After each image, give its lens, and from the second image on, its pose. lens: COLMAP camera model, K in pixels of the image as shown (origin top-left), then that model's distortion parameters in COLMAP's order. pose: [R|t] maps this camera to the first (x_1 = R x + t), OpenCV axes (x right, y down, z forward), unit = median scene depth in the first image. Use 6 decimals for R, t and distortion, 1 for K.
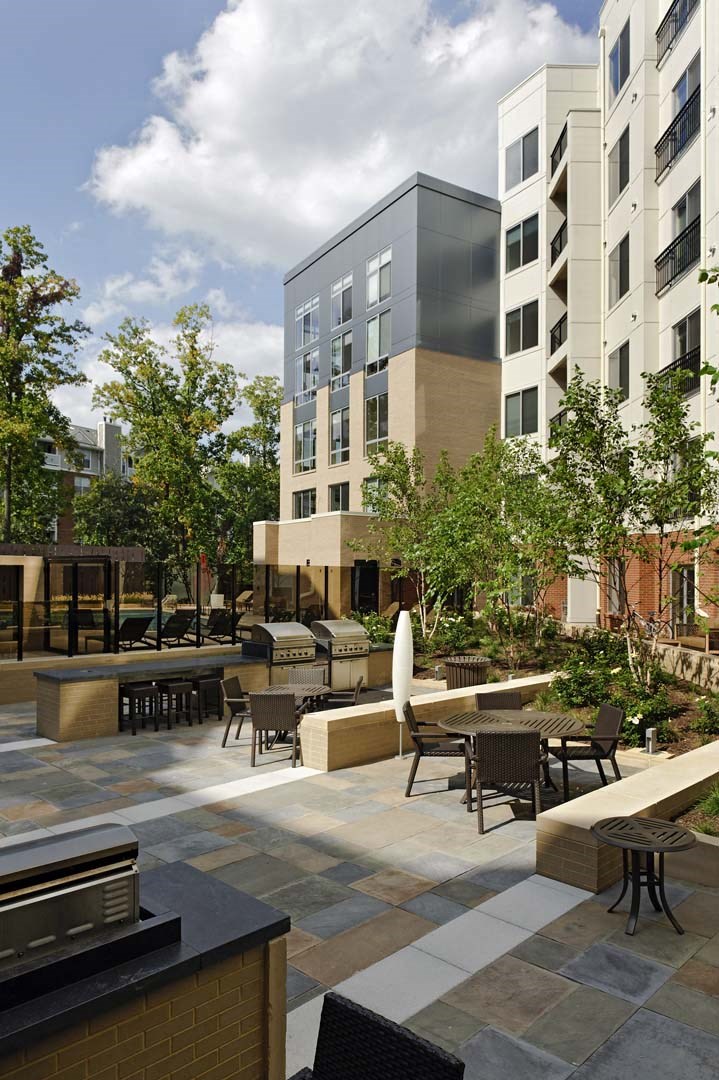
lens RADIAL K [[828.8, 0, 446.1], [0, 828.8, 594.5], [0, 0, 1]] dist [0.002384, 0.003917]
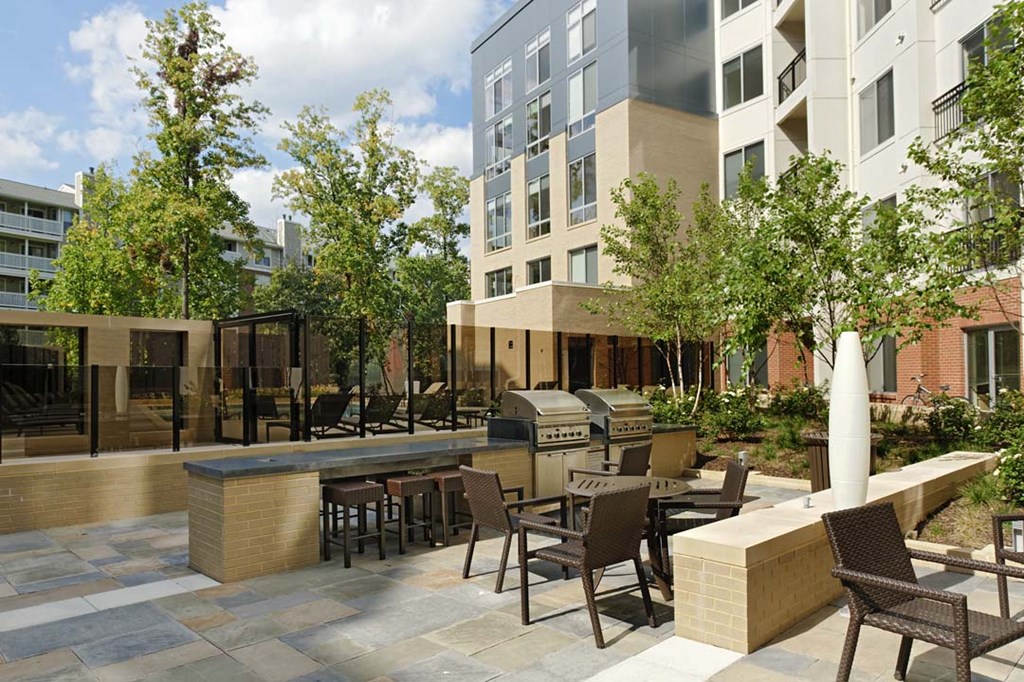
lens RADIAL K [[797.1, 0, 570.5], [0, 797.1, 374.7], [0, 0, 1]] dist [-0.004967, -0.000501]
pose [[0.998724, -0.020941, -0.045951, -0.051279], [0.019834, 0.999505, -0.024428, 0.013455], [0.046440, 0.023485, 0.998645, 0.118609]]
